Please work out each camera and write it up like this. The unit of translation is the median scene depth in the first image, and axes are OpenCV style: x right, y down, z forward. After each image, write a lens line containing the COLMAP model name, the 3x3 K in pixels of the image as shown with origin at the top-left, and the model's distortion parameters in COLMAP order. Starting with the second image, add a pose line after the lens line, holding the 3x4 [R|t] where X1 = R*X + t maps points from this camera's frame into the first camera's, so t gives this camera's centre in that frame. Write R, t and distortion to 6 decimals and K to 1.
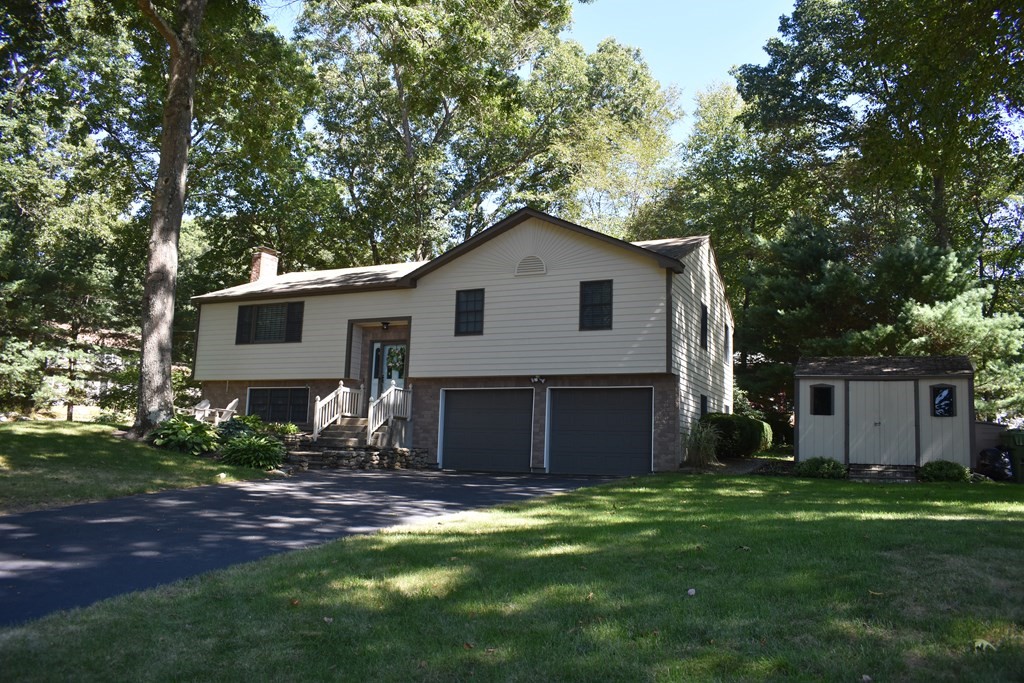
lens RADIAL K [[792.2, 0, 512.0], [0, 792.2, 341.5], [0, 0, 1]] dist [-0.098523, -0.003244]
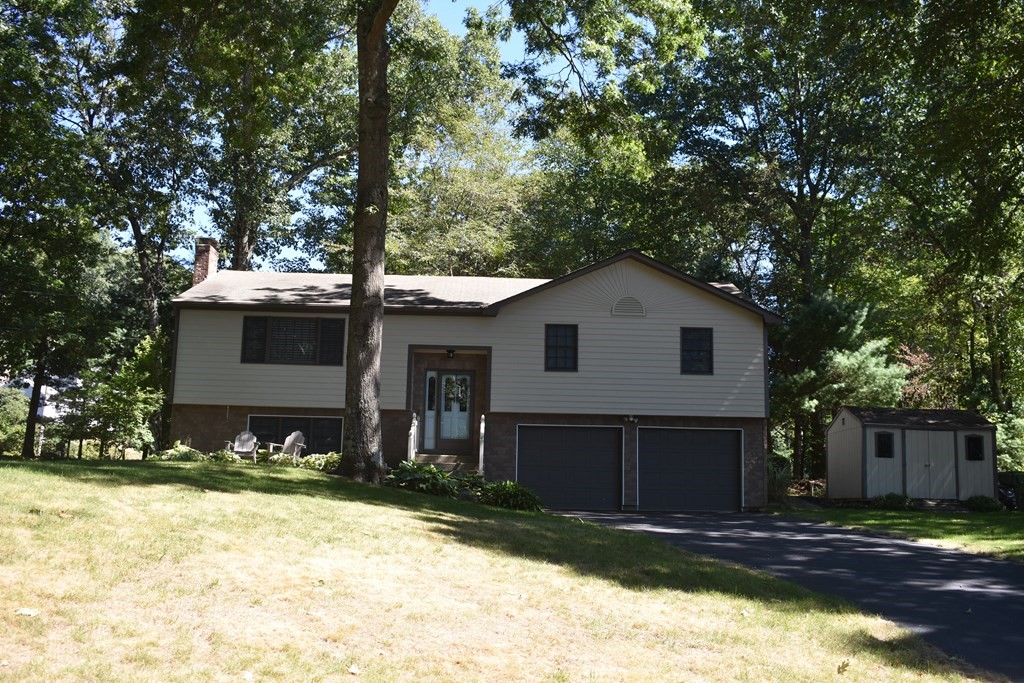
lens RADIAL K [[1003.4, 0, 512.0], [0, 1003.4, 341.5], [0, 0, 1]] dist [-0.077397, -0.005930]
pose [[0.895563, 0.057348, 0.441222, -0.657042], [-0.057936, 0.998246, -0.012153, -0.025954], [-0.441146, -0.014679, 0.897315, -0.085759]]
